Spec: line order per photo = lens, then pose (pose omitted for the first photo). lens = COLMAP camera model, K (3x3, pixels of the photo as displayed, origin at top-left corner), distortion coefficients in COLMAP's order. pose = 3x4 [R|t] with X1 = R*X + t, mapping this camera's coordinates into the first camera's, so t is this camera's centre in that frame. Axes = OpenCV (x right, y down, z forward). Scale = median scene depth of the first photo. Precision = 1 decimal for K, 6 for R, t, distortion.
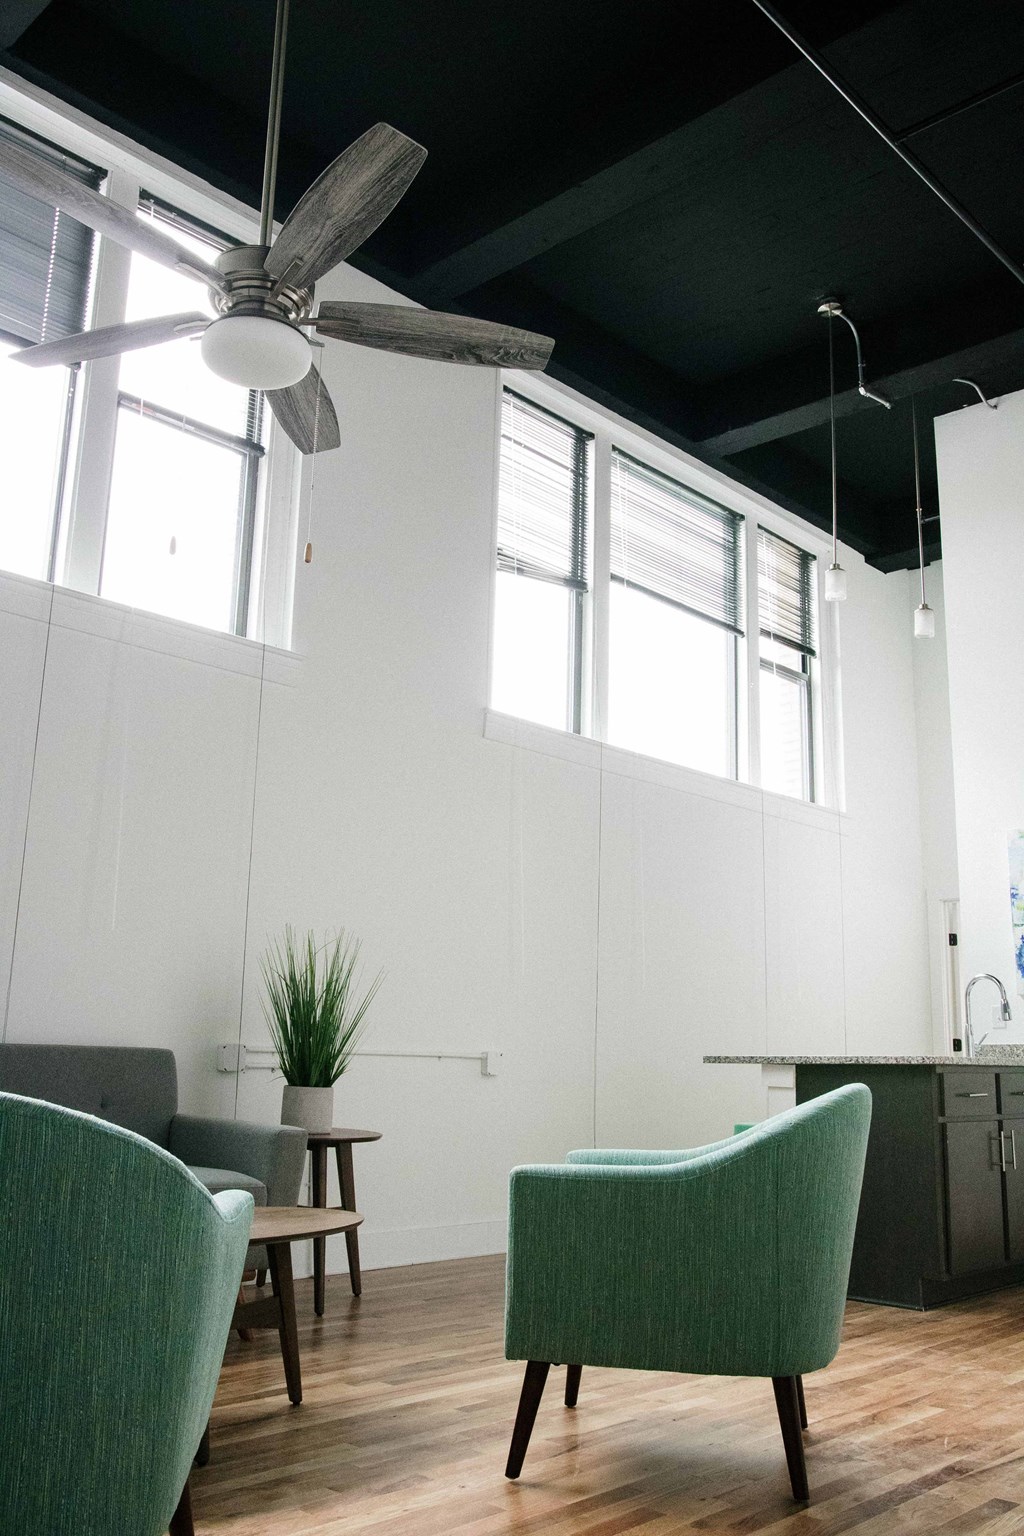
lens RADIAL K [[1294.8, 0, 512.0], [0, 1294.8, 768.0], [0, 0, 1]] dist [-0.083738, 0.084368]
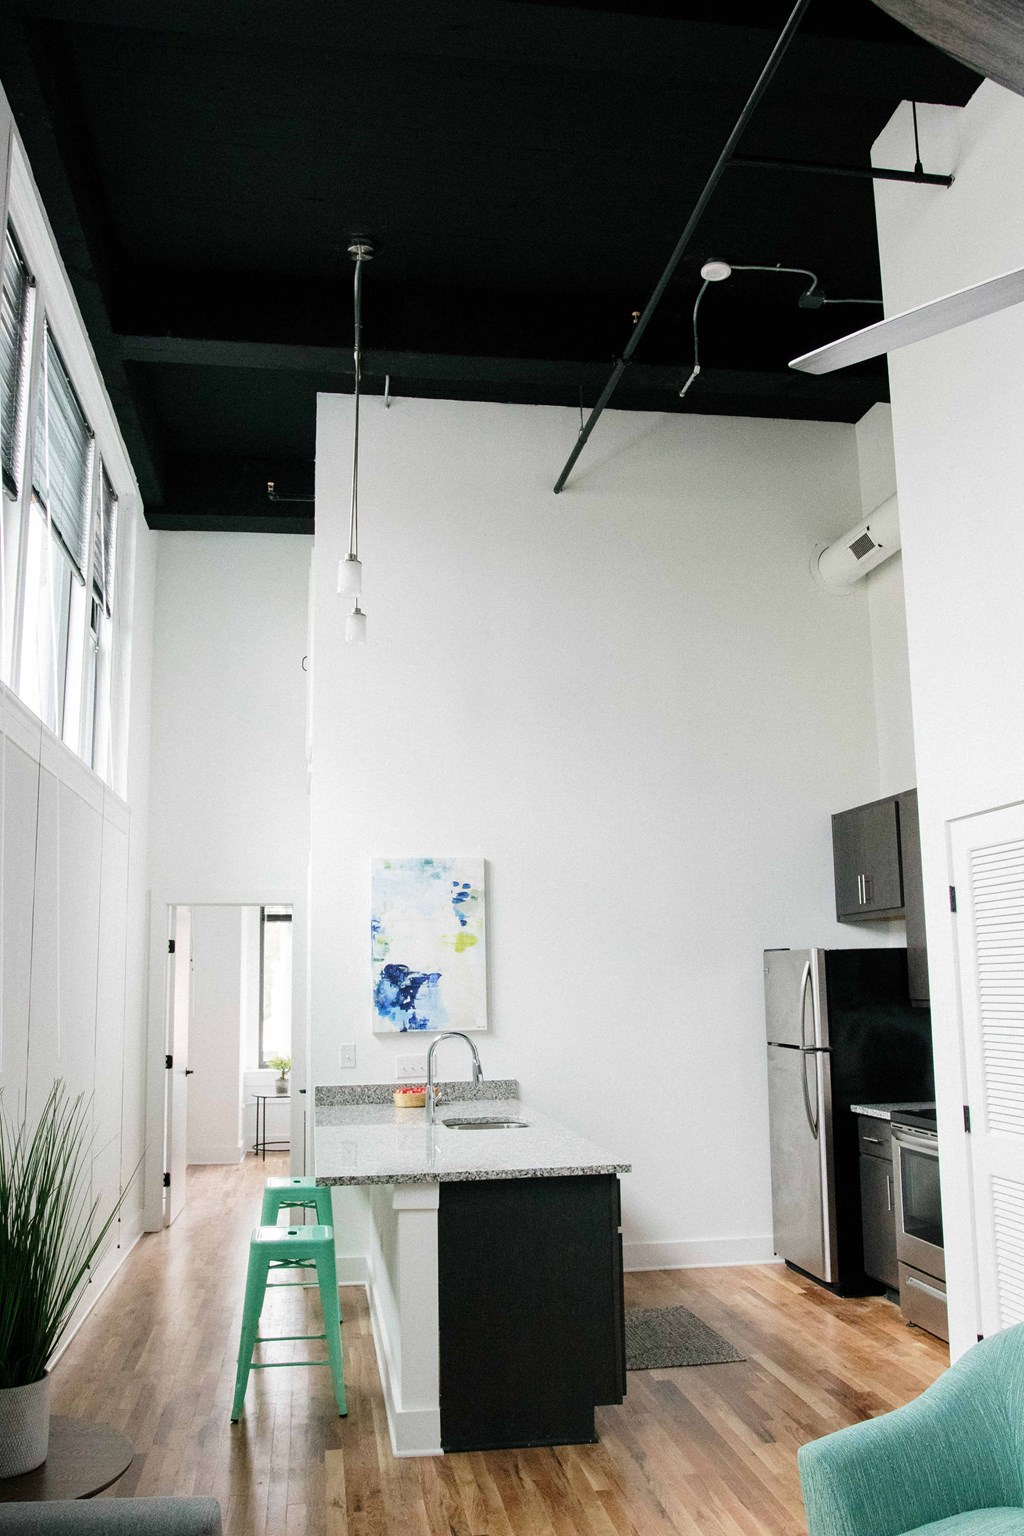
lens RADIAL K [[1294.8, 0, 512.0], [0, 1294.8, 768.0], [0, 0, 1]] dist [-0.083738, 0.084368]
pose [[0.612874, 0.097179, 0.784182, -0.362252], [-0.145652, 0.989297, -0.008764, -0.028753], [-0.776641, -0.108846, 0.620469, 0.394990]]
